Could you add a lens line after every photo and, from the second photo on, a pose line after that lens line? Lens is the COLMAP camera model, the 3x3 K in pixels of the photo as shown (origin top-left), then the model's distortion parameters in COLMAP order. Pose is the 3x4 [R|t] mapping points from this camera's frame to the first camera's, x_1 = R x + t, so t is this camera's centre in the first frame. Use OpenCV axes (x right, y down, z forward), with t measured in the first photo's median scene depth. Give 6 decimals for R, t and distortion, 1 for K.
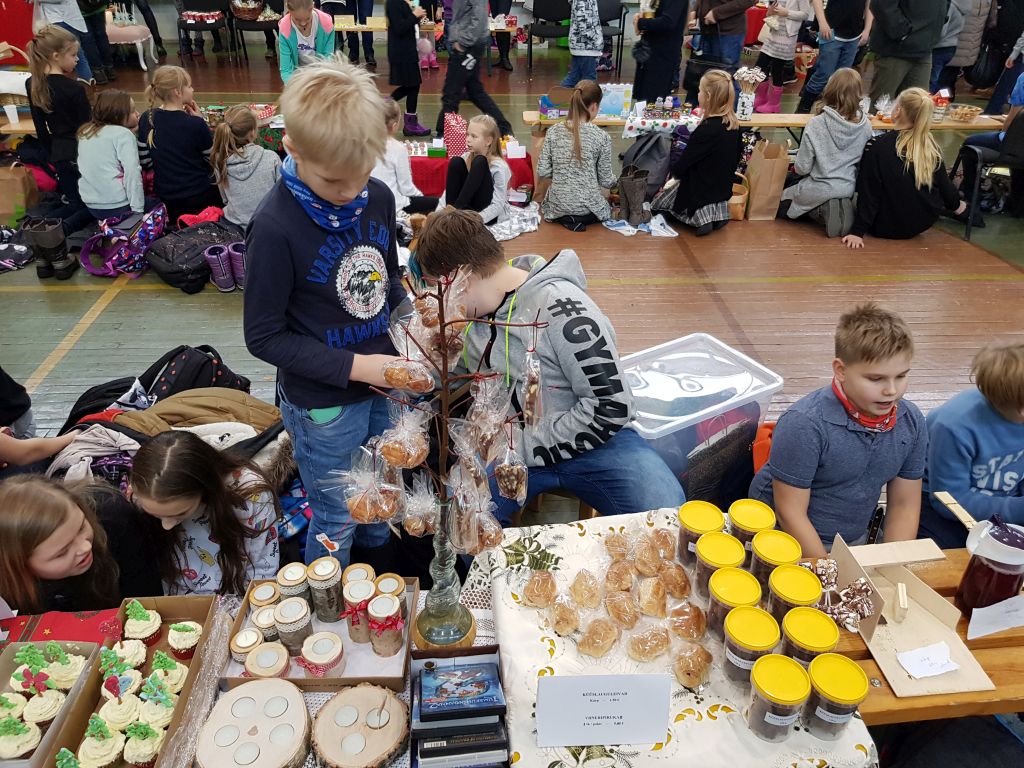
lens RADIAL K [[791.1, 0, 514.8], [0, 791.1, 380.5], [0, 0, 1]] dist [0.036566, -0.059867]
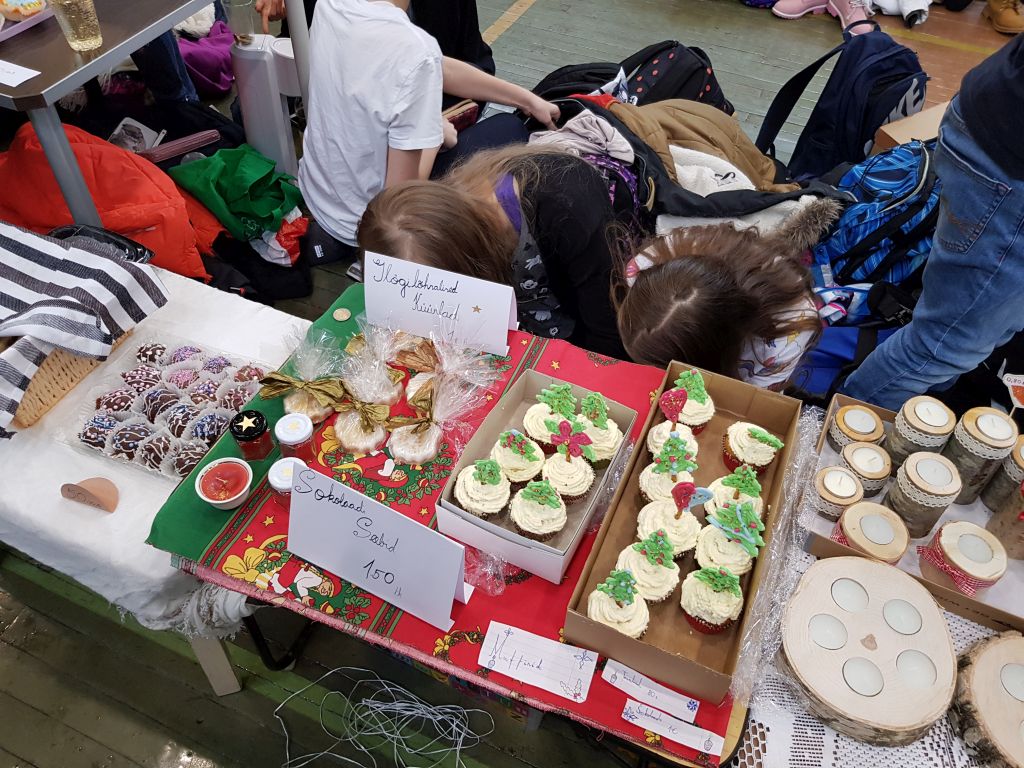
lens RADIAL K [[791.1, 0, 507.6], [0, 791.1, 388.7], [0, 0, 1]] dist [0.036566, -0.059867]
pose [[0.889142, 0.355955, -0.287616, -0.279560], [-0.260212, 0.910243, 0.322098, 0.074929], [0.376453, -0.211550, 0.901959, 0.212260]]
